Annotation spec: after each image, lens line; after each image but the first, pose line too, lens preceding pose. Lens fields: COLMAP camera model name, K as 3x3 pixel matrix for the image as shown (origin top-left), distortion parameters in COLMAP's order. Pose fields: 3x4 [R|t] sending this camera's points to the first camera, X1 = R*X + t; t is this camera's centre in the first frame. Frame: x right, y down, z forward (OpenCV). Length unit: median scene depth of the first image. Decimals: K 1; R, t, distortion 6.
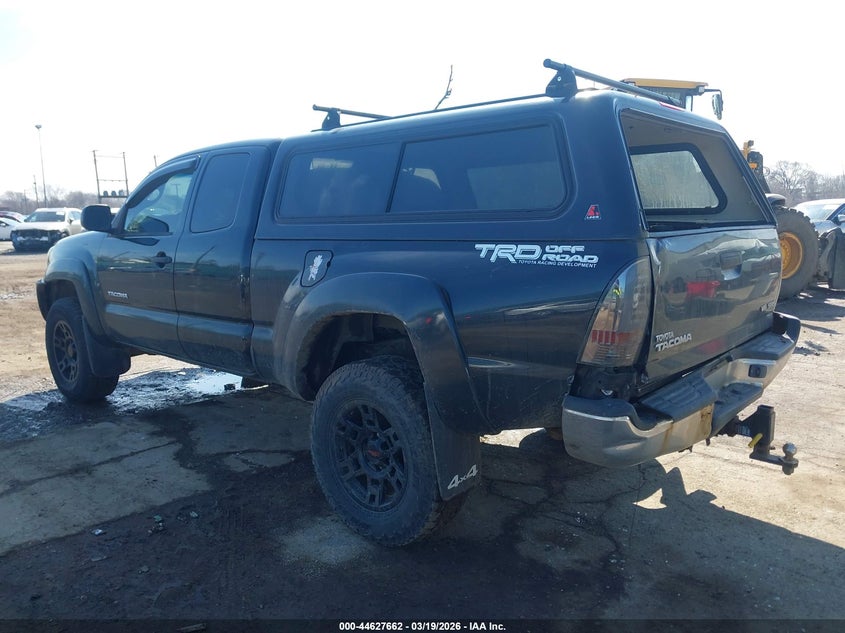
lens RADIAL K [[646.2, 0, 422.5], [0, 646.2, 316.5], [0, 0, 1]] dist [0.008475, 0.011654]
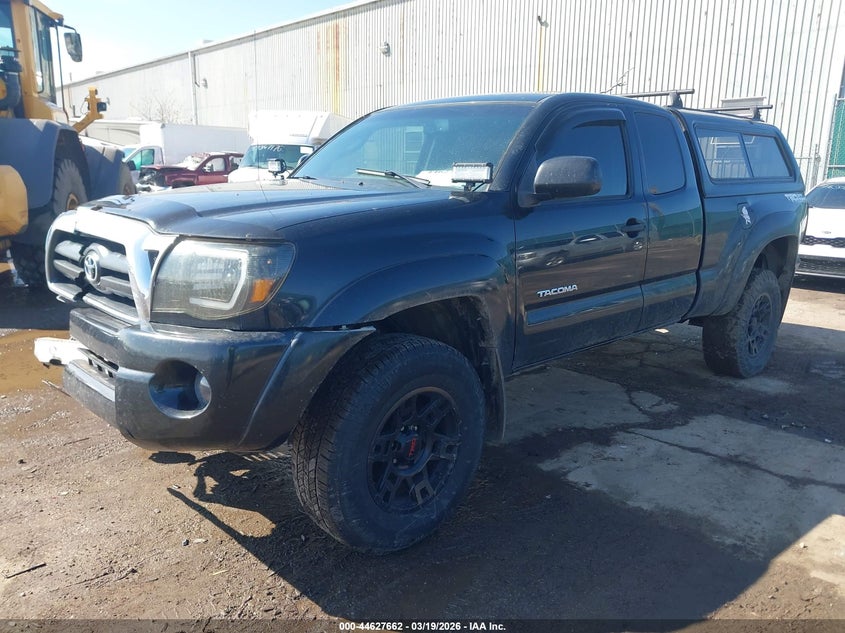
lens RADIAL K [[646.2, 0, 422.5], [0, 646.2, 316.5], [0, 0, 1]] dist [0.008475, 0.011654]
pose [[0.071224, -0.189212, 0.979350, -1.466782], [0.124366, 0.975866, 0.179494, -0.184357], [-0.989677, 0.109013, 0.093036, 1.383519]]
